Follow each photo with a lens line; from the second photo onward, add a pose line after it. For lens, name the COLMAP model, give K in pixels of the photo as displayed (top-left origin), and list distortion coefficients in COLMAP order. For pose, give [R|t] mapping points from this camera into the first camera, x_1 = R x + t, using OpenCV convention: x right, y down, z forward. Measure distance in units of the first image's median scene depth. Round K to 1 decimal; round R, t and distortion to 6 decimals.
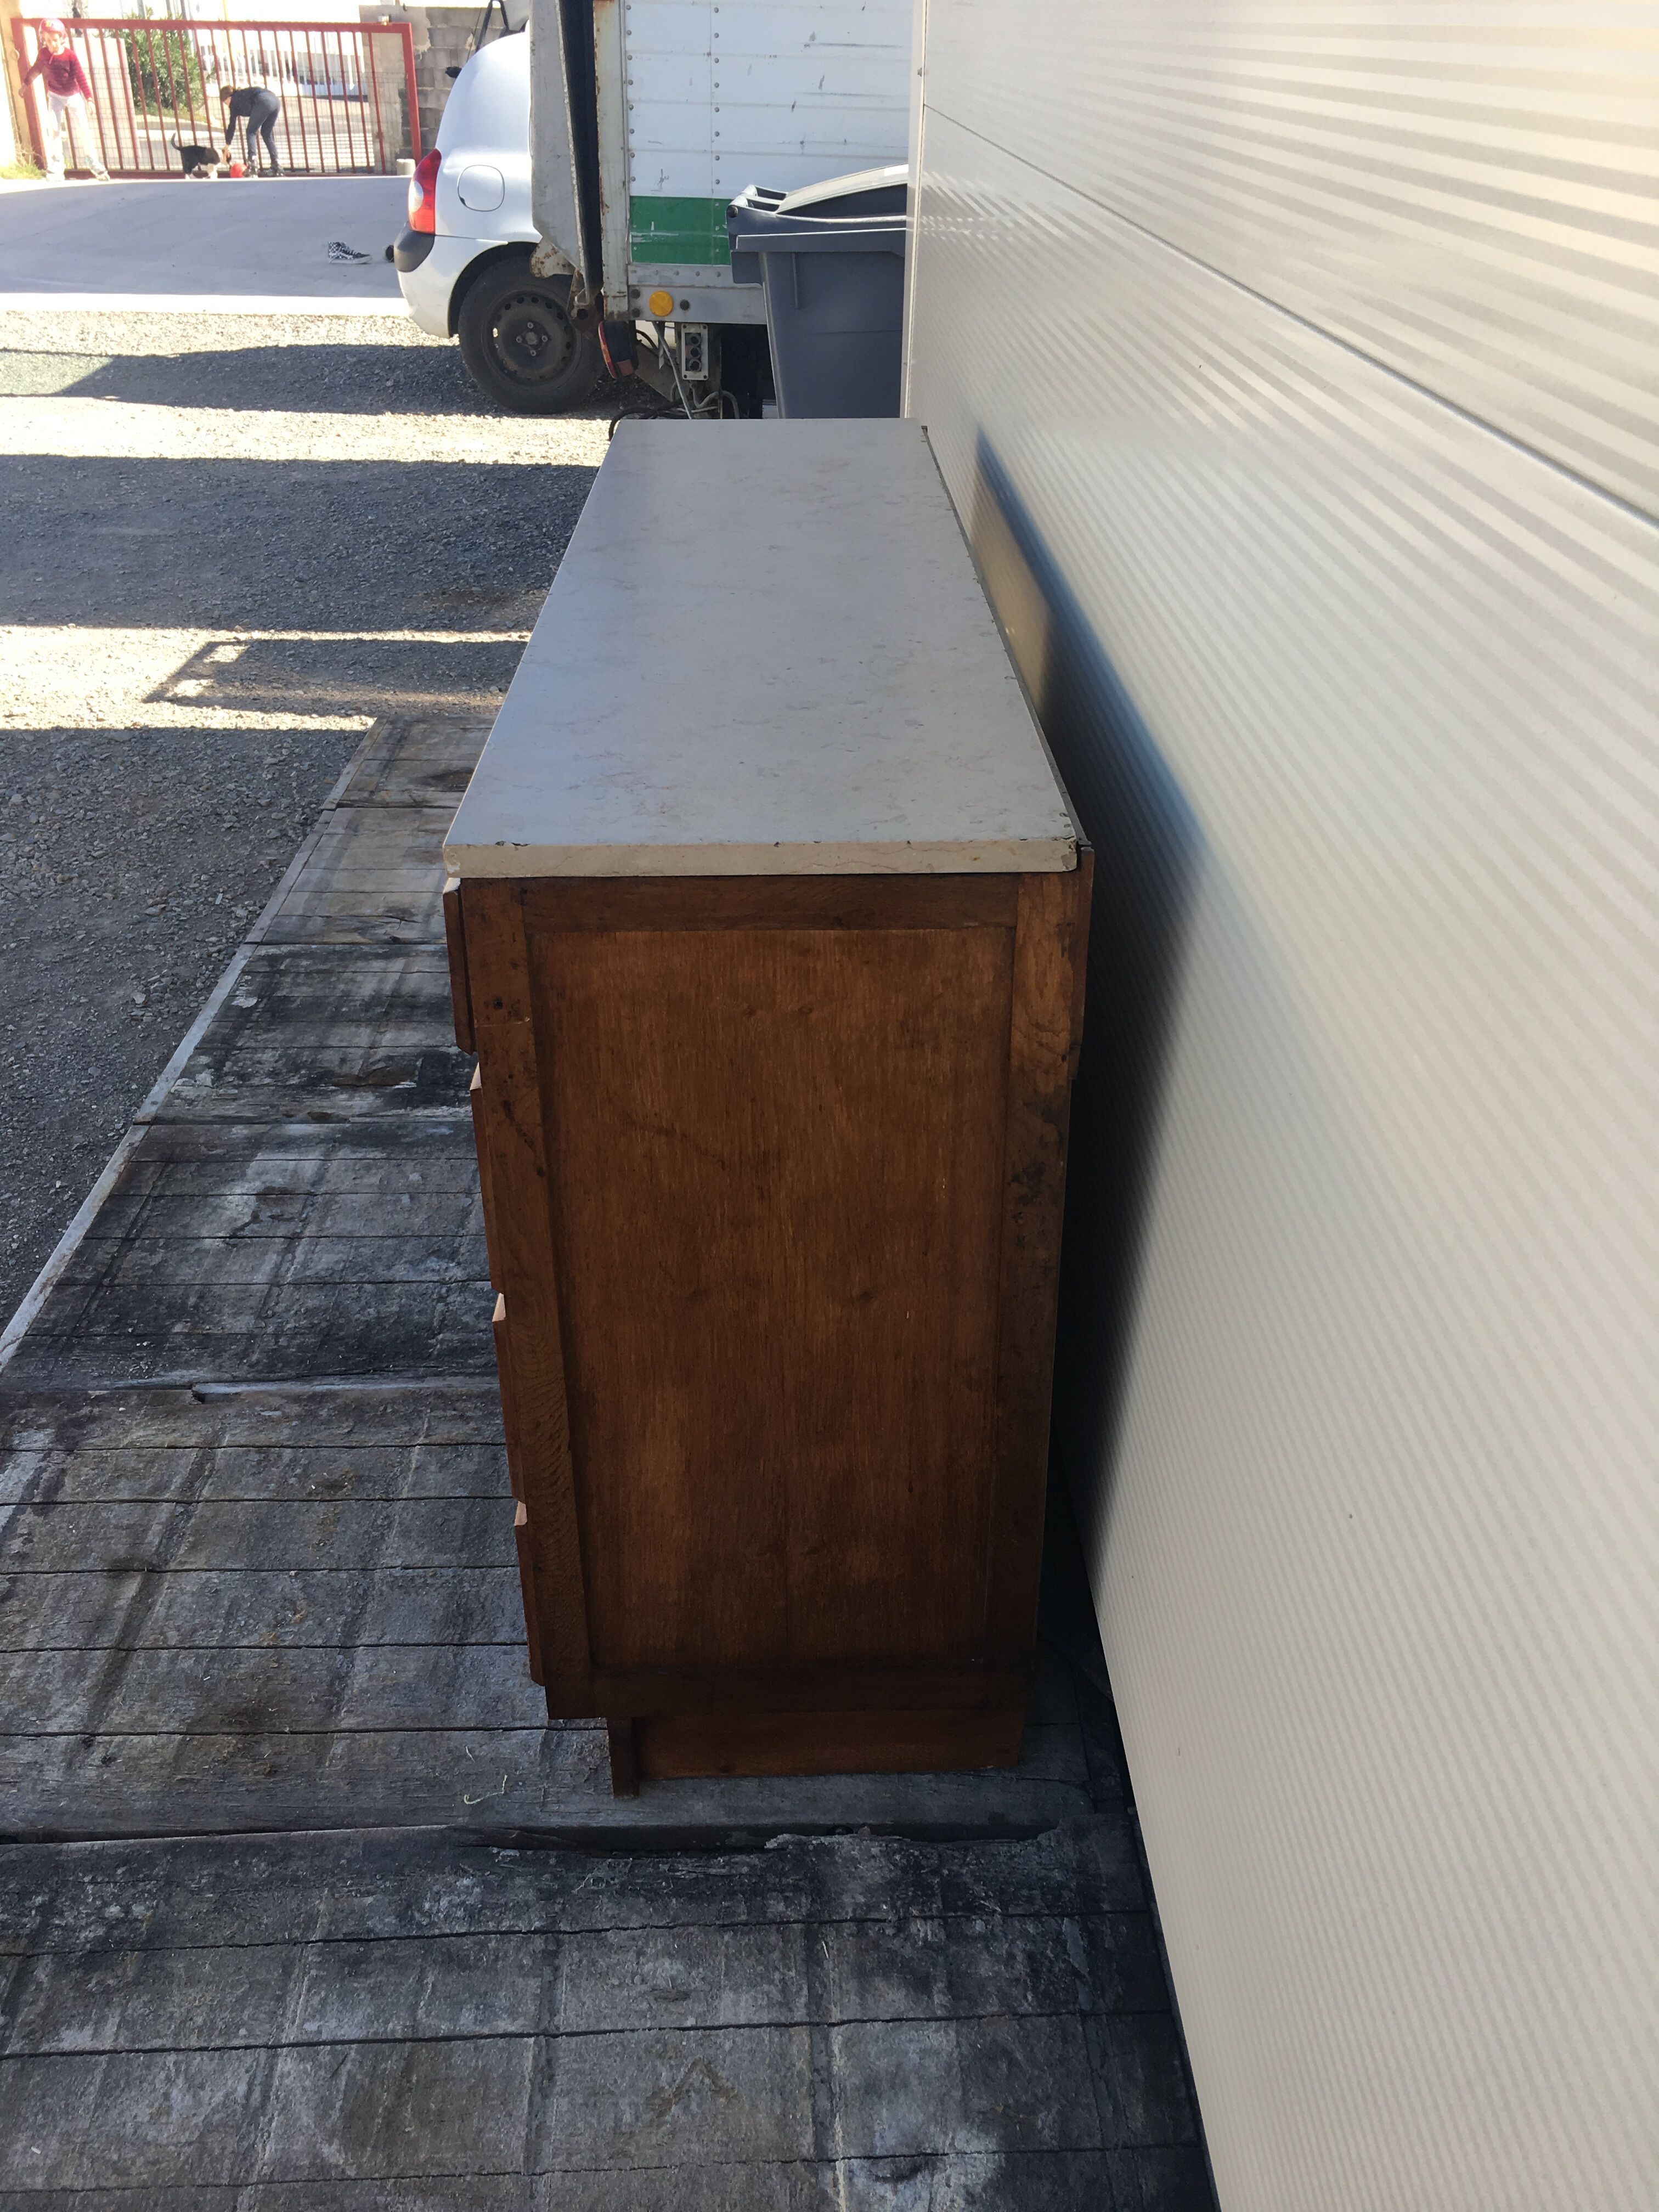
lens RADIAL K [[1863.3, 0, 829.5], [0, 1863.3, 1106.0], [0, 0, 1]] dist [0.051902, -0.068844]
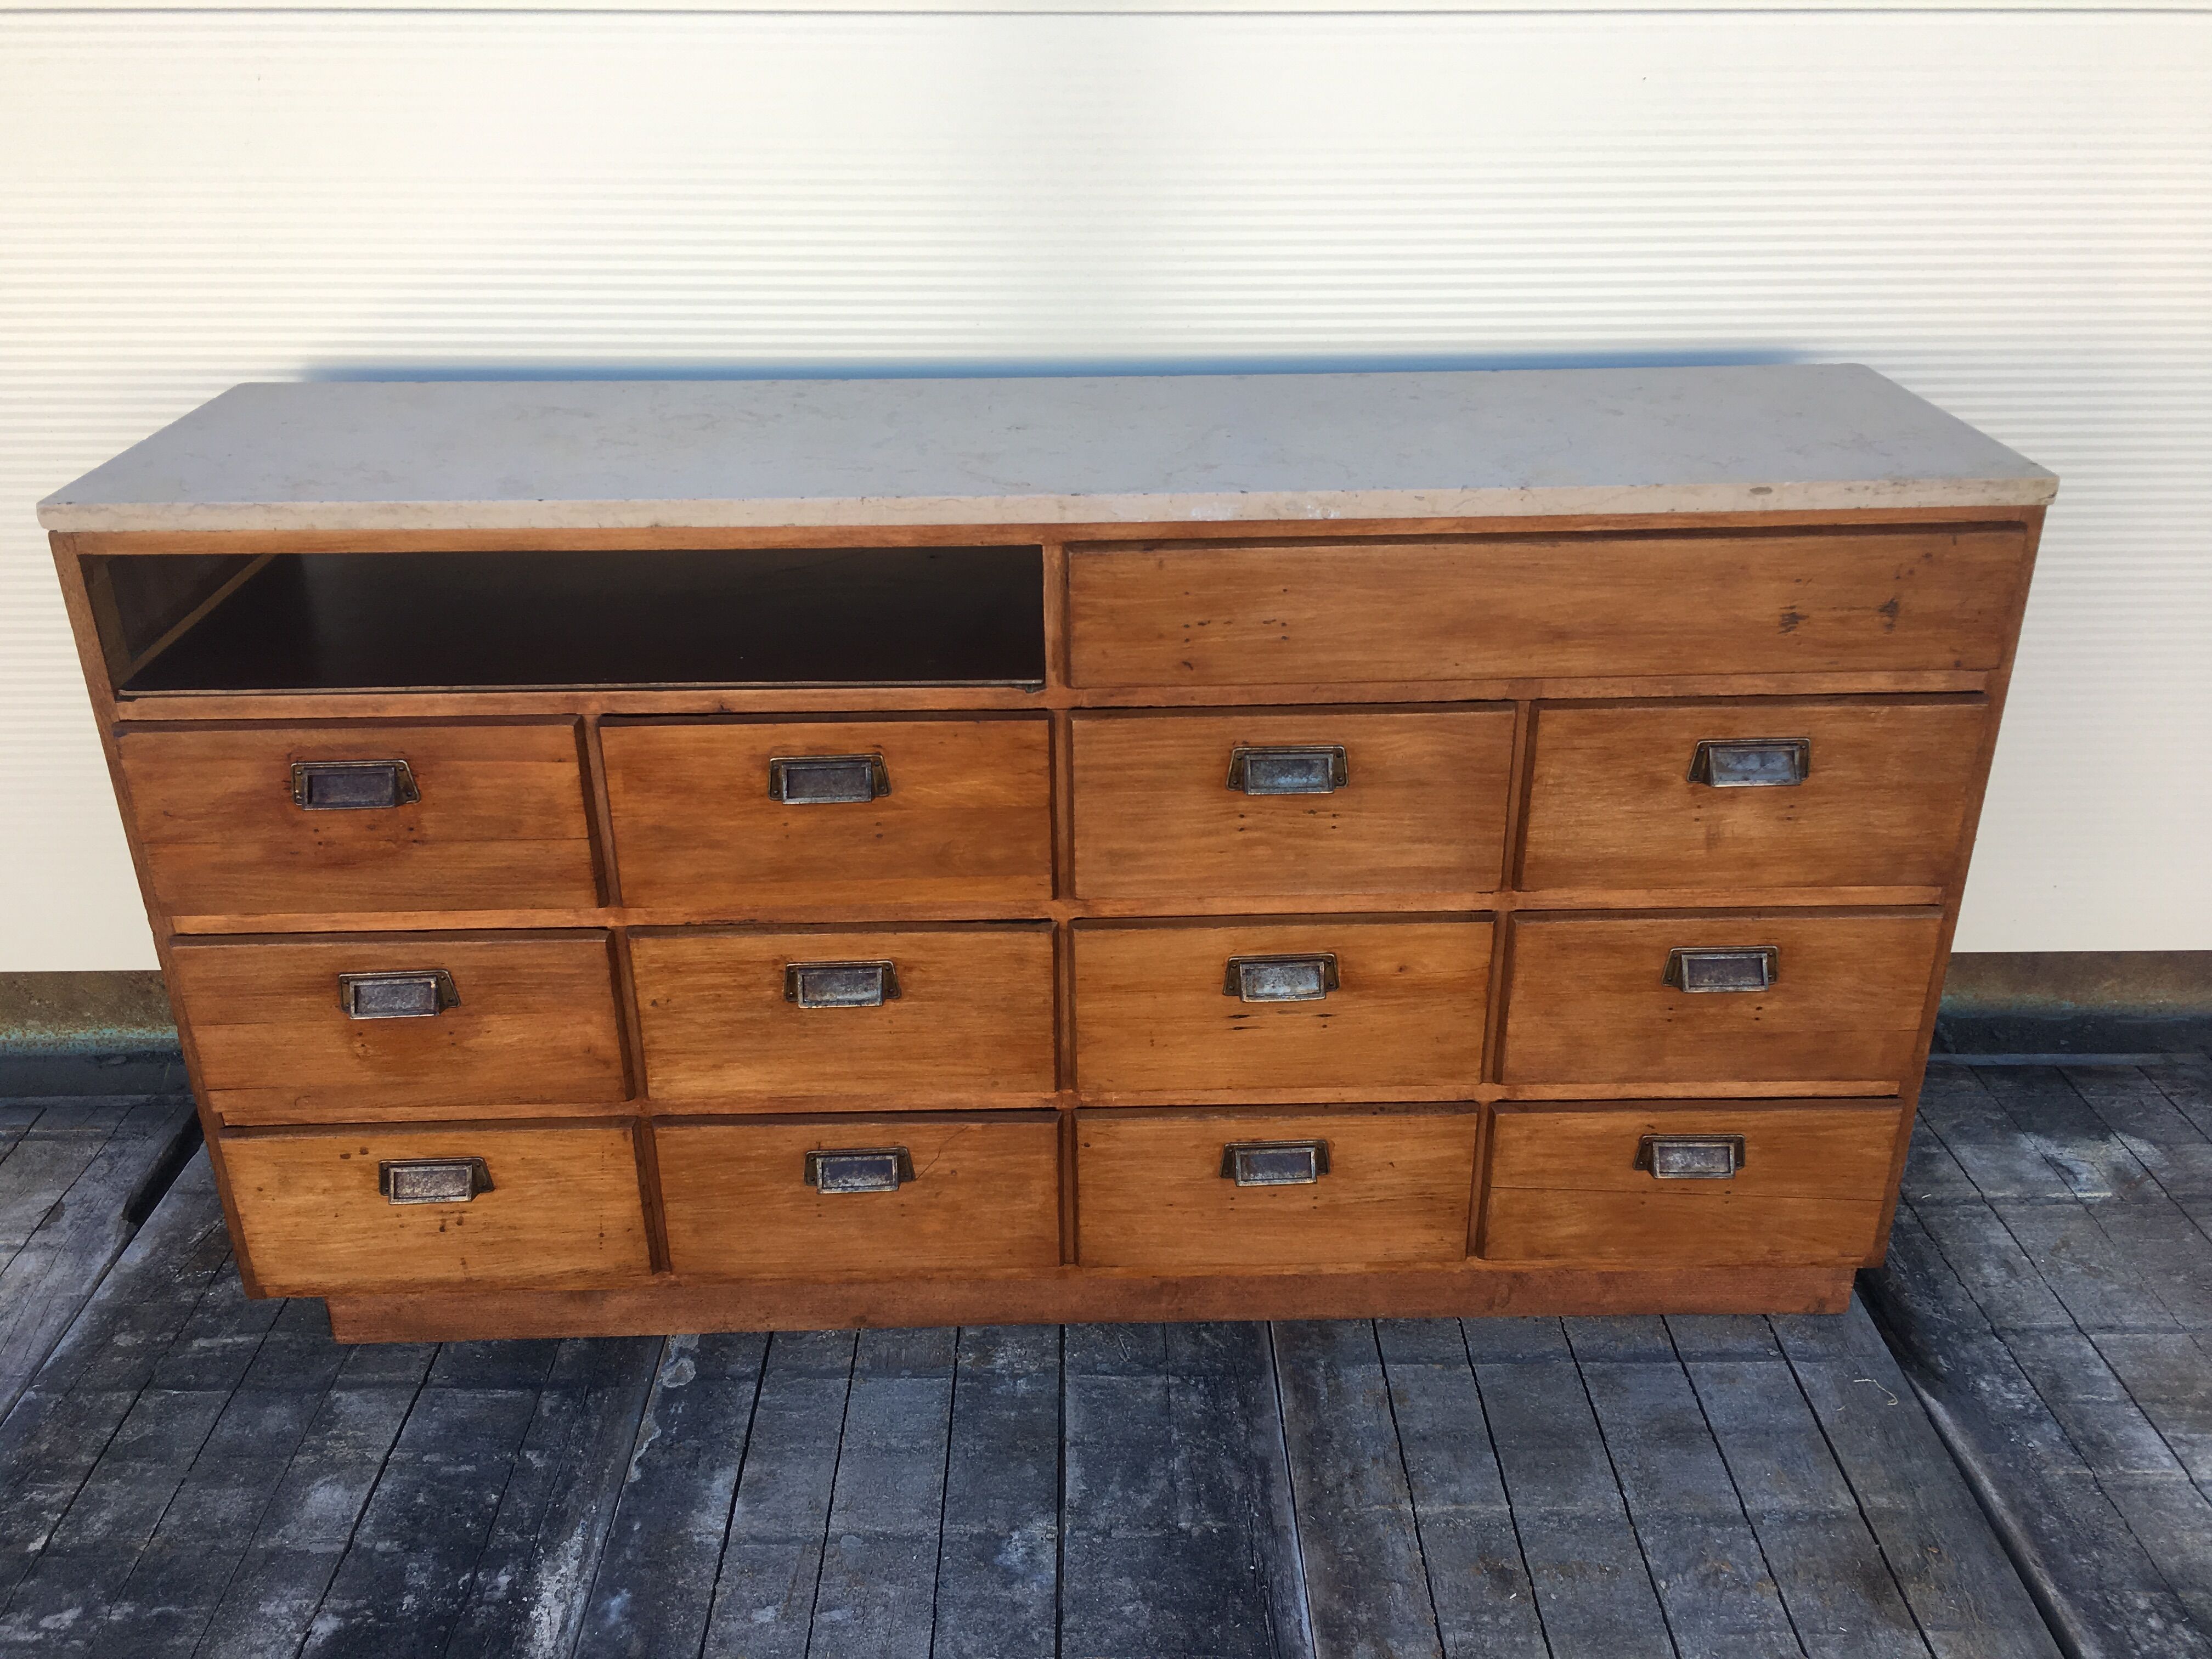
lens RADIAL K [[1863.3, 0, 1106.0], [0, 1863.3, 829.5], [0, 0, 1]] dist [0.051902, -0.068844]
pose [[0.012390, -0.442020, 0.896919, -0.848462], [0.500689, 0.779180, 0.377080, -0.440079], [-0.865539, 0.444405, 0.230969, 0.812721]]
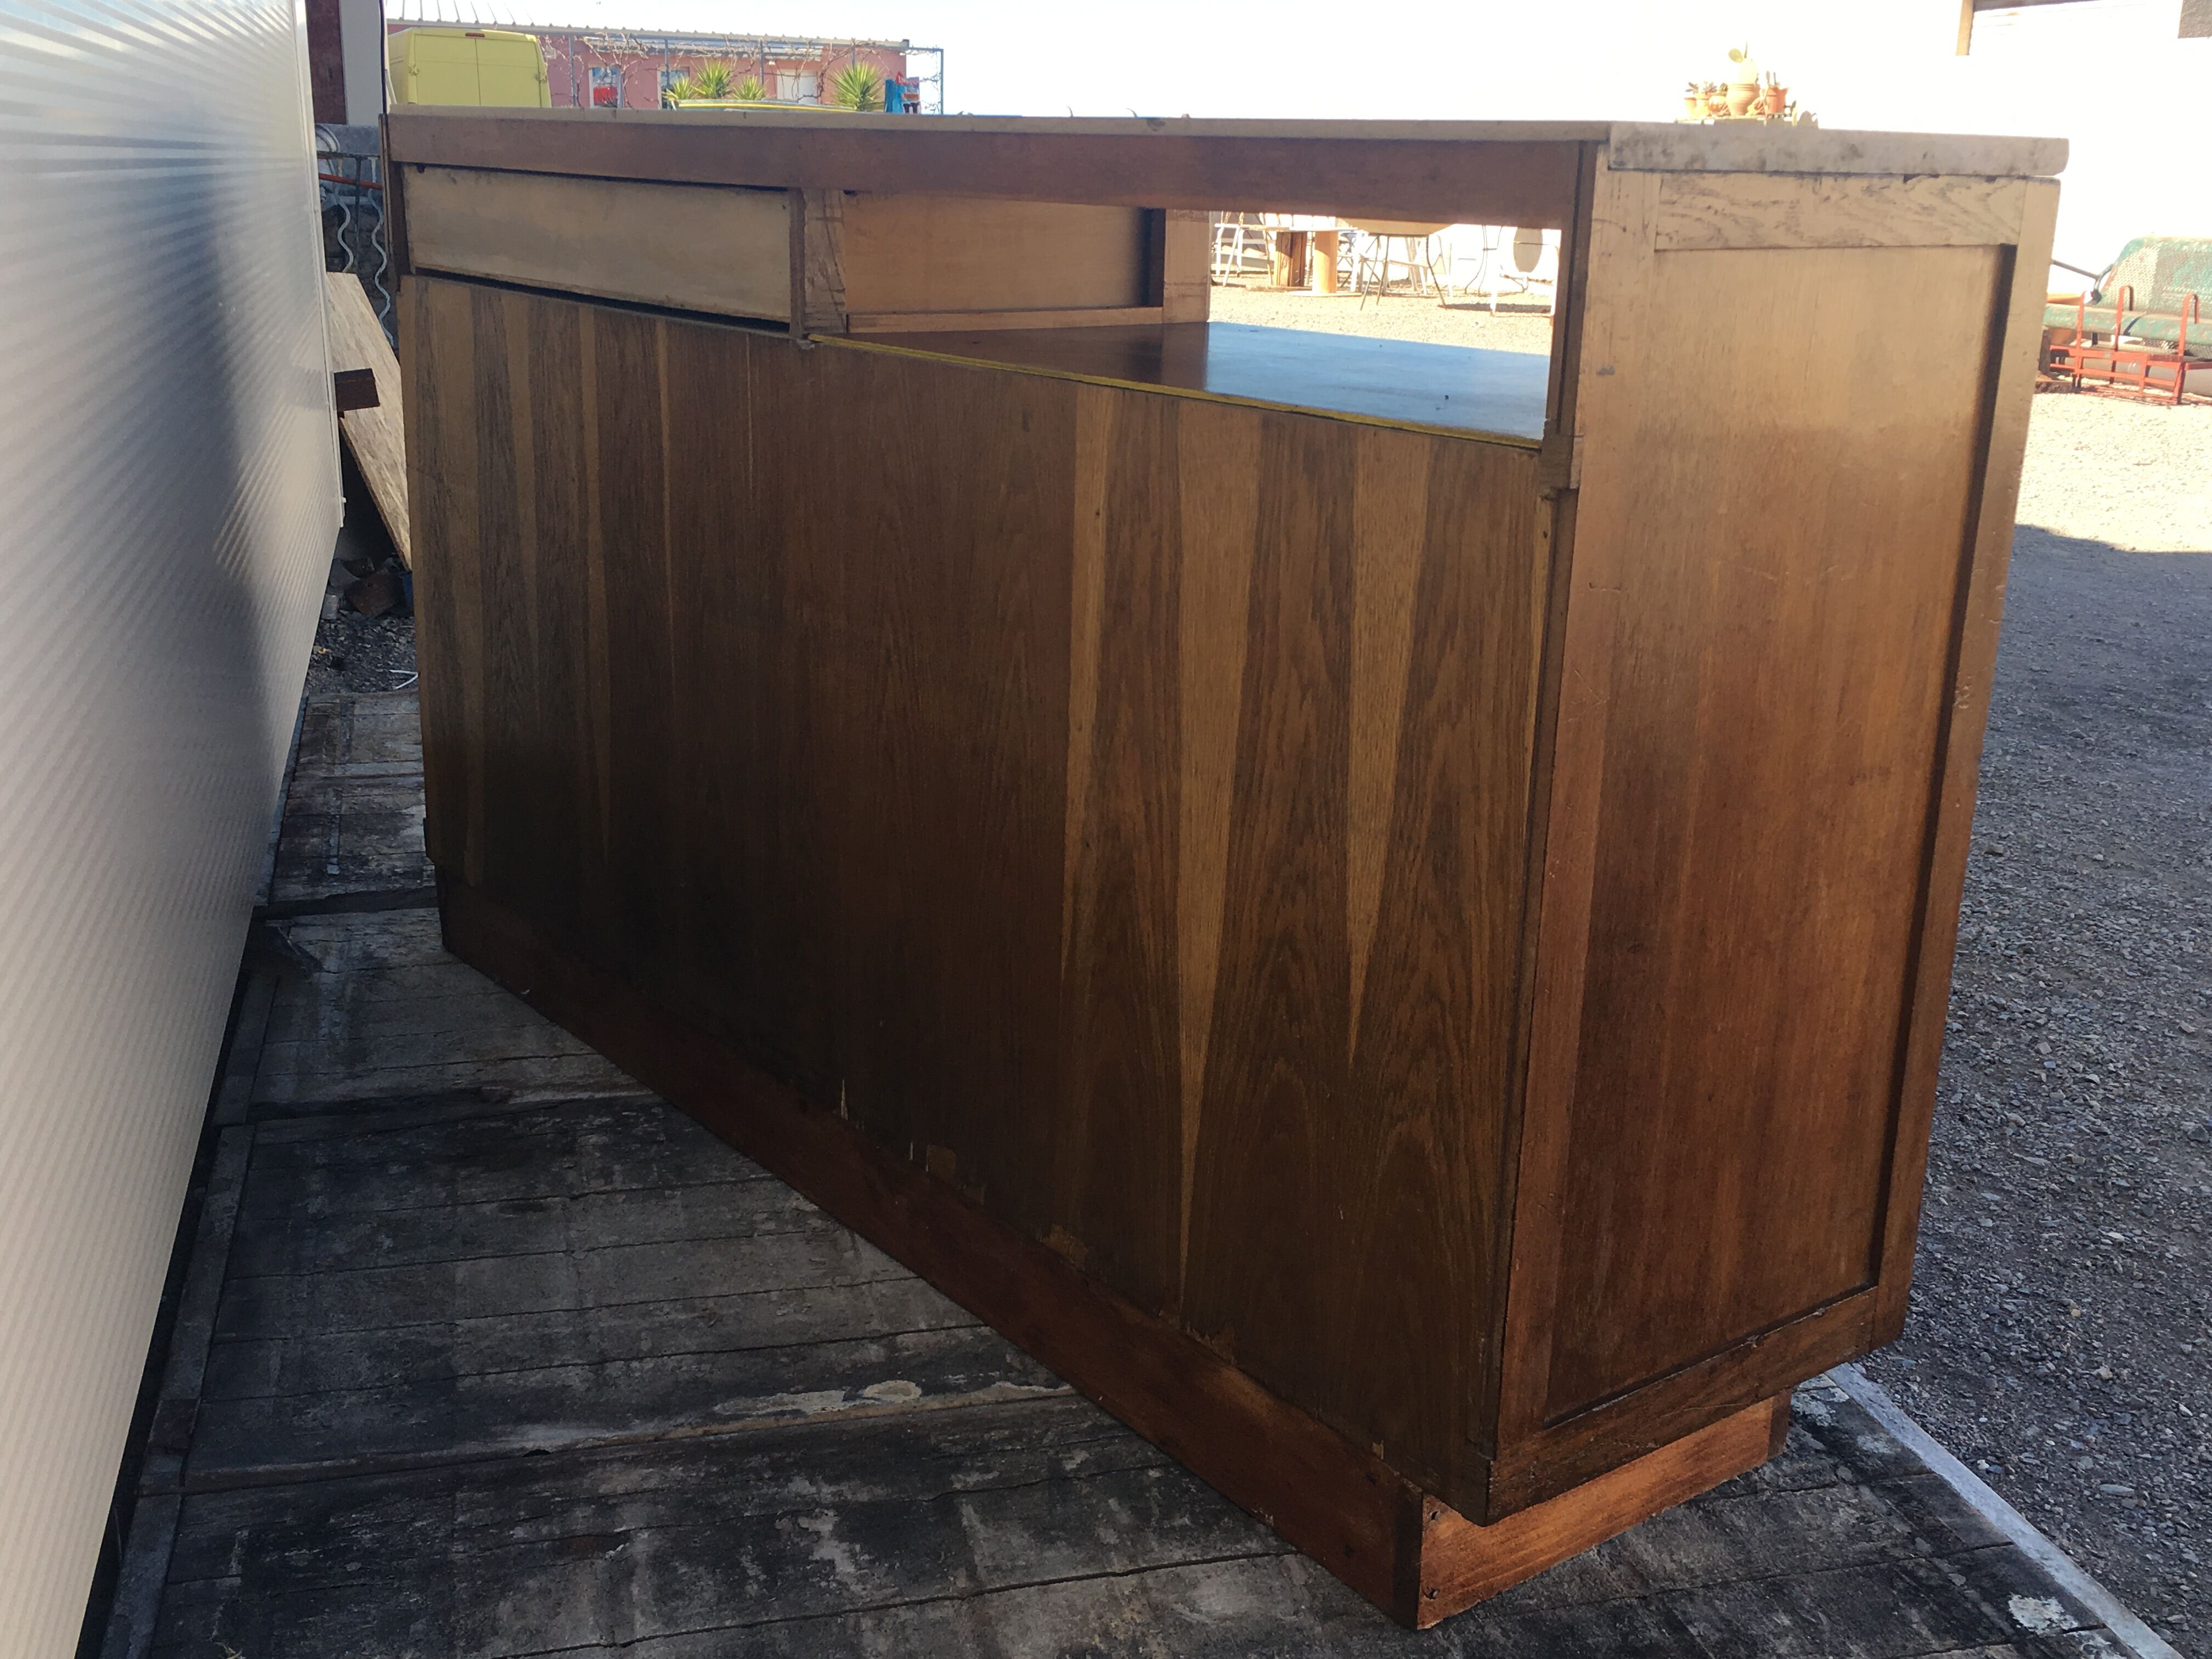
lens RADIAL K [[2306.7, 0, 1106.0], [0, 2306.7, 829.5], [0, 0, 1]] dist [0.006659, 0.014740]
pose [[-0.969927, 0.024633, -0.242147, -0.015129], [-0.154821, 0.705218, 0.691881, -0.715041], [0.187809, 0.708563, -0.680196, 1.767275]]
